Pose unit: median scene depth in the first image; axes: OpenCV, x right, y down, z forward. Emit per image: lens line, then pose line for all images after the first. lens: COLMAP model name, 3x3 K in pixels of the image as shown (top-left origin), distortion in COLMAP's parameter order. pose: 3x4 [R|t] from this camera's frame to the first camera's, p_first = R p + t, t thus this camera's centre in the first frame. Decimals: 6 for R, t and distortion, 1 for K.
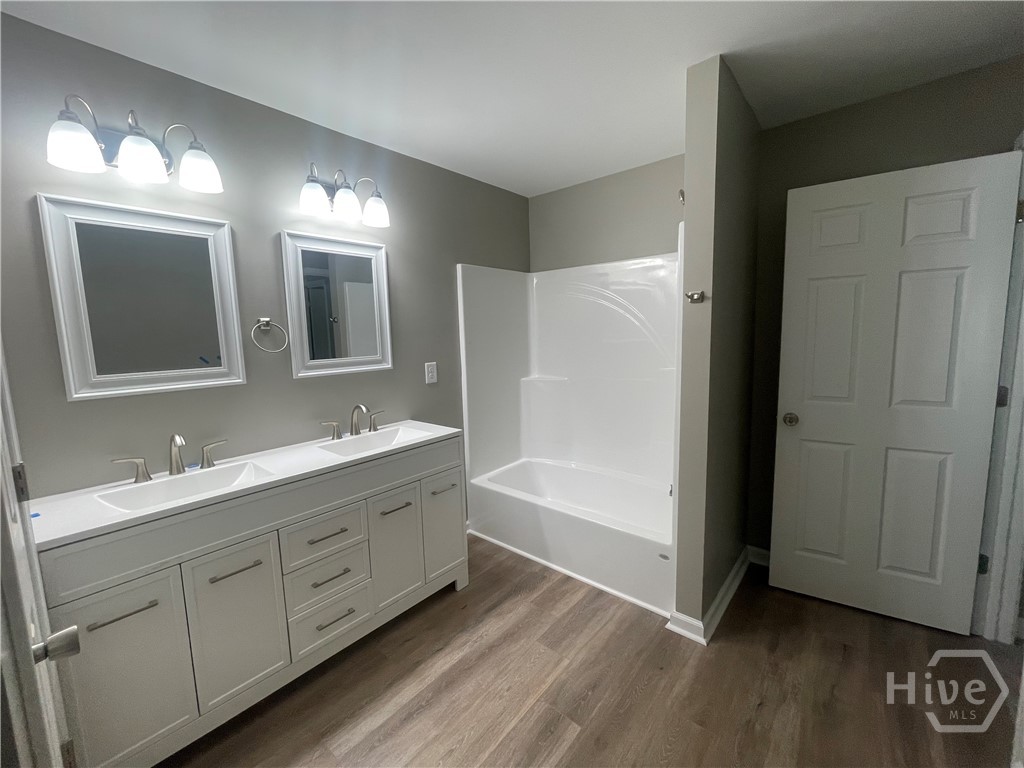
lens RADIAL K [[416.4, 0, 510.7], [0, 416.4, 381.7], [0, 0, 1]] dist [-0.002158, 0.001223]
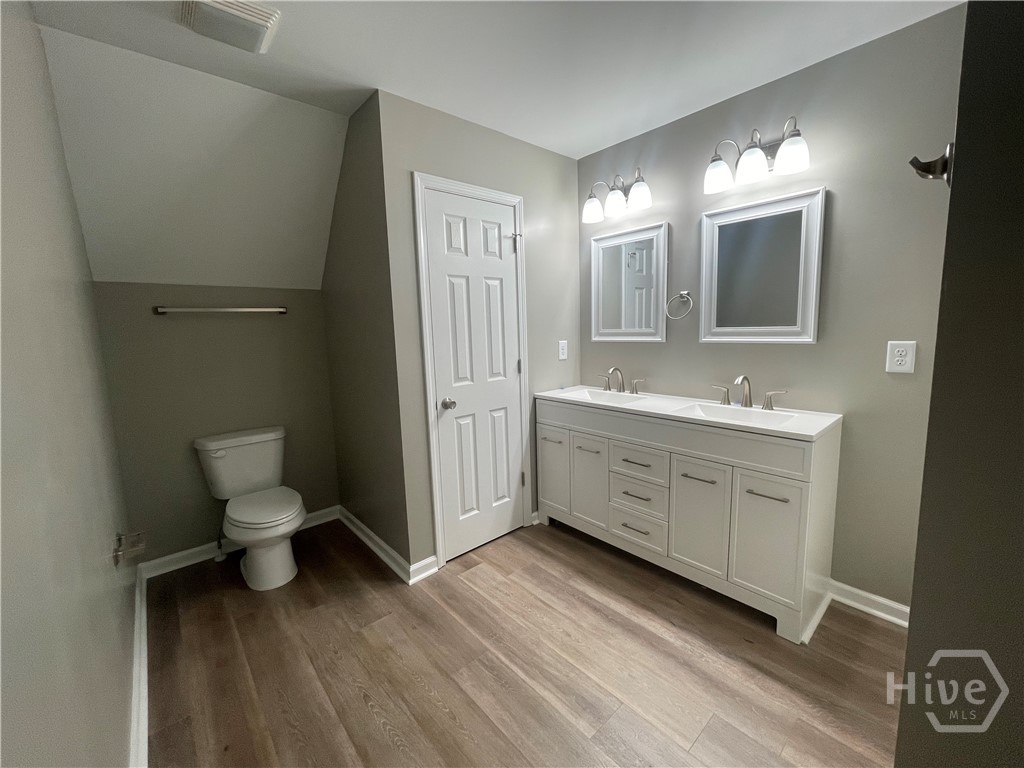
lens RADIAL K [[416.4, 0, 510.4], [0, 416.4, 378.6], [0, 0, 1]] dist [-0.002158, 0.001223]
pose [[-0.134866, 0.165011, -0.977027, 0.723860], [-0.080982, 0.980902, 0.176844, -0.072606], [0.987549, 0.102972, -0.118928, 0.642631]]
